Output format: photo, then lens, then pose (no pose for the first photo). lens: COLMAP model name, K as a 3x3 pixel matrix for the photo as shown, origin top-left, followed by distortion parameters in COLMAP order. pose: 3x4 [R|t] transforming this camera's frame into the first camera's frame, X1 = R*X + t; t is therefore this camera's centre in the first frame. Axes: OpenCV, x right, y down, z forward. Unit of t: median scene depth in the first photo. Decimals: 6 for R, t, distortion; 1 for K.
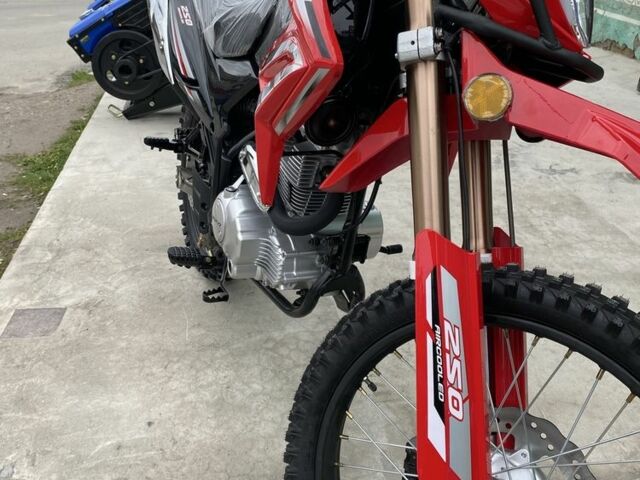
lens RADIAL K [[646.5, 0, 315.6], [0, 646.5, 243.5], [0, 0, 1]] dist [0.117815, -0.246814]
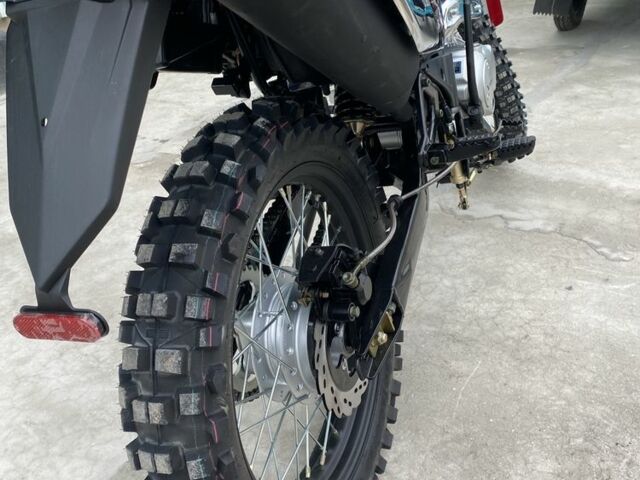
lens RADIAL K [[646.5, 0, 315.6], [0, 646.5, 243.5], [0, 0, 1]] dist [0.117815, -0.246814]
pose [[-0.719002, -0.305303, 0.624361, -0.543798], [0.403414, 0.548196, 0.732624, -0.601191], [-0.565945, 0.778634, -0.270991, 1.360776]]
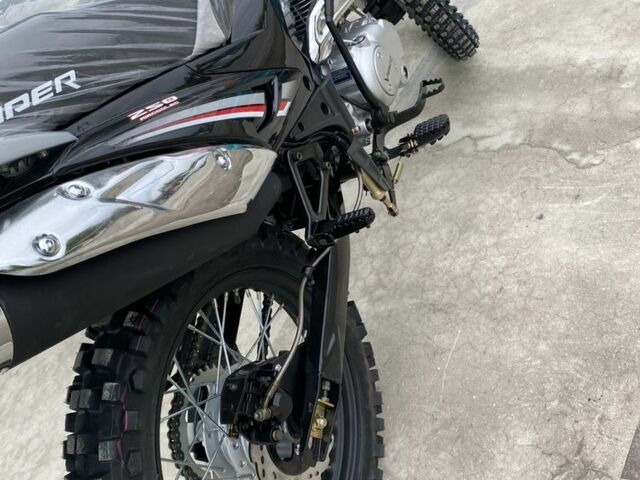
lens RADIAL K [[646.5, 0, 315.6], [0, 646.5, 243.5], [0, 0, 1]] dist [0.117815, -0.246814]
pose [[-0.729968, -0.235664, 0.641568, -0.609962], [0.611494, 0.194140, 0.767062, -0.631310], [-0.305323, 0.952246, 0.002391, 1.083010]]
